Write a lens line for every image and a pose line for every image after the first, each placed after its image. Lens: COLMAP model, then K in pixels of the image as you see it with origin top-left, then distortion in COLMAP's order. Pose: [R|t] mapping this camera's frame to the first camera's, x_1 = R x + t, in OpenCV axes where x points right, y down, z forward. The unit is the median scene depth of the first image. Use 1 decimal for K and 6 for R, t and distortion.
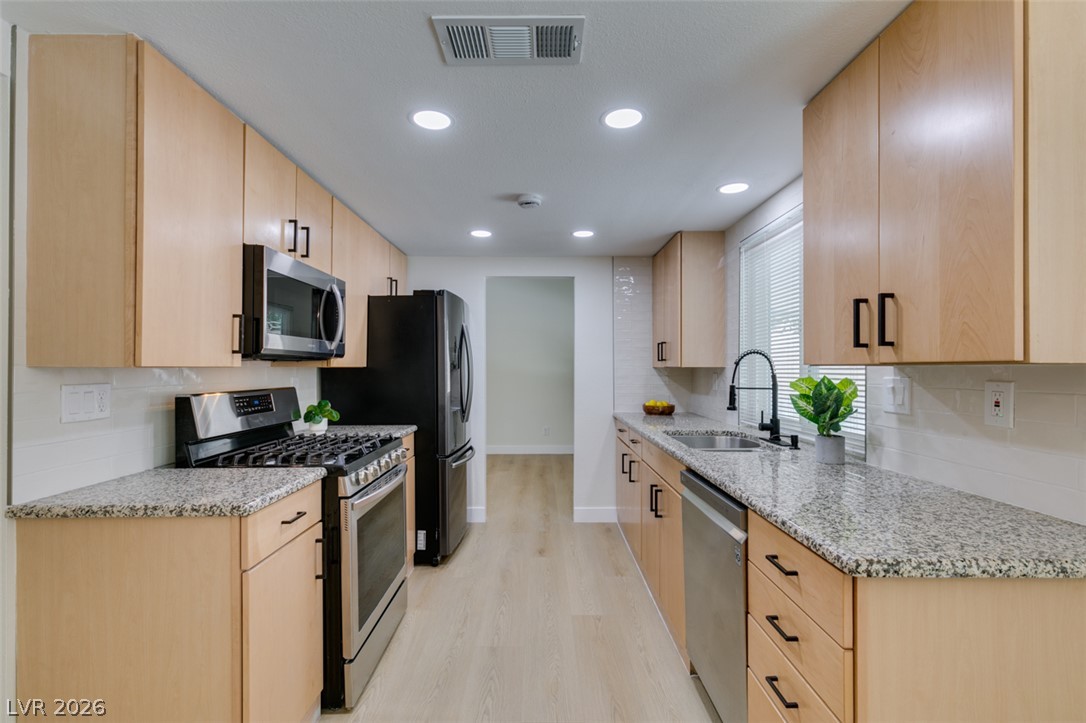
lens RADIAL K [[487.1, 0, 535.5], [0, 487.1, 364.4], [0, 0, 1]] dist [0.003699, -0.002079]
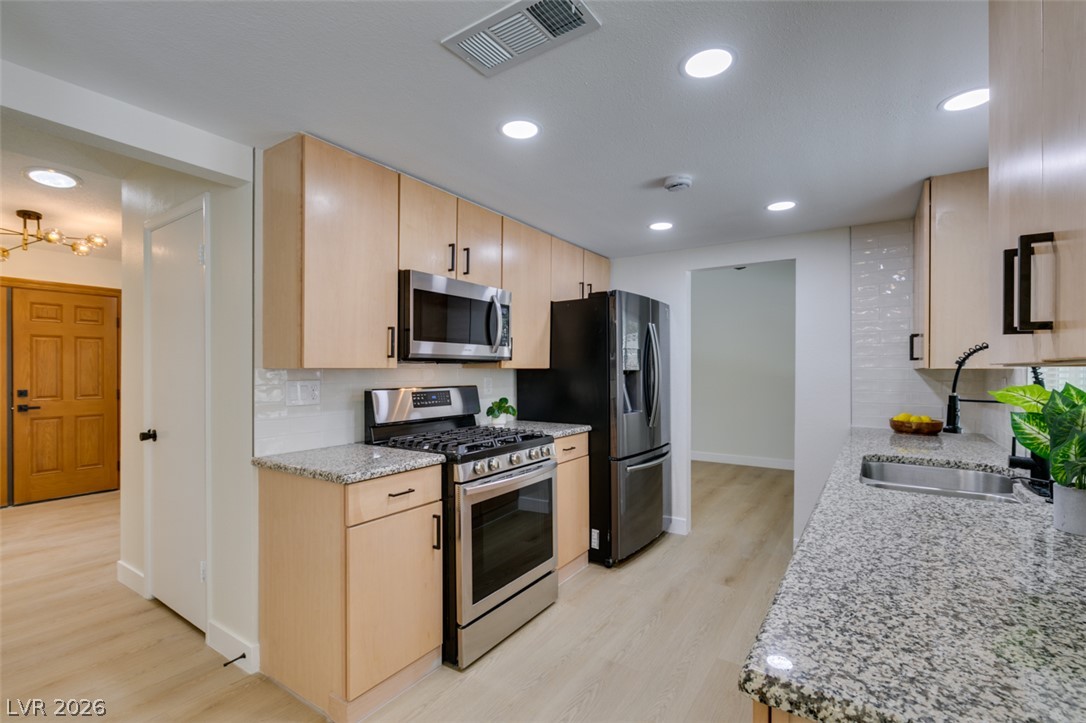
lens RADIAL K [[487.1, 0, 539.8], [0, 487.1, 369.2], [0, 0, 1]] dist [0.003699, -0.002079]
pose [[0.828413, 0.000413, -0.560117, 0.332752], [0.003506, 0.999976, 0.005922, 0.001019], [0.560106, -0.006870, 0.828392, 0.135052]]
